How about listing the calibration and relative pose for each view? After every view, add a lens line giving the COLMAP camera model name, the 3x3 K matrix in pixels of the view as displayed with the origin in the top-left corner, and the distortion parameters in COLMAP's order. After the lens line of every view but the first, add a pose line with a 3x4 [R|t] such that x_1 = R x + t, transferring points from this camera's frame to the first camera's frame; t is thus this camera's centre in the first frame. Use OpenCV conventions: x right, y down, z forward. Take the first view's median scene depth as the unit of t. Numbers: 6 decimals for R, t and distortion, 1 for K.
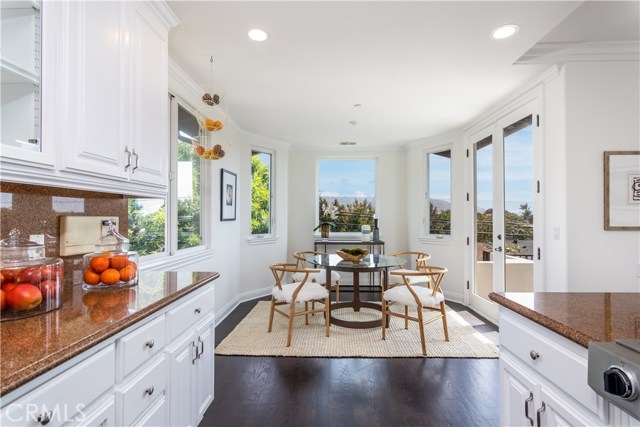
lens RADIAL K [[312.9, 0, 321.9], [0, 312.9, 213.8], [0, 0, 1]] dist [0.002859, -0.000185]
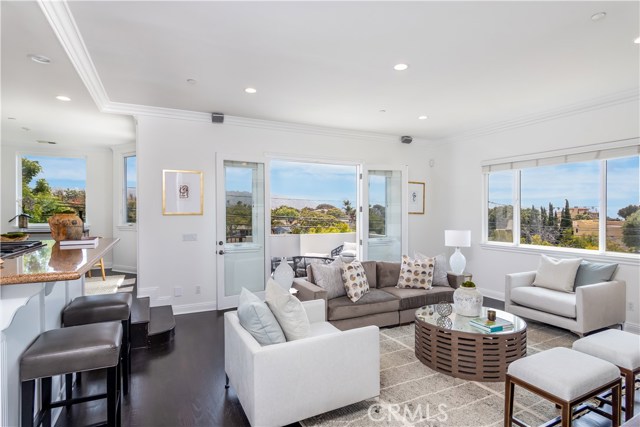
lens RADIAL K [[338.2, 0, 320.0], [0, 338.2, 213.5], [0, 0, 1]] dist [0.017401, 0.000024]
pose [[0.888914, -0.002992, 0.458065, 0.565317], [-0.002696, 0.999927, 0.011762, 0.013537], [-0.458067, -0.011690, 0.888841, -0.761081]]
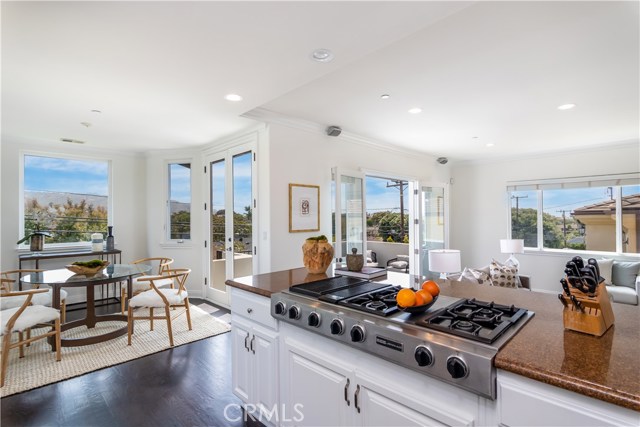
lens RADIAL K [[312.9, 0, 321.9], [0, 312.9, 213.8], [0, 0, 1]] dist [0.002859, -0.000185]
pose [[0.692612, 0.000922, 0.721310, -0.096659], [0.000731, 0.999998, -0.001979, -0.028570], [-0.721310, 0.001898, 0.692610, -0.159688]]
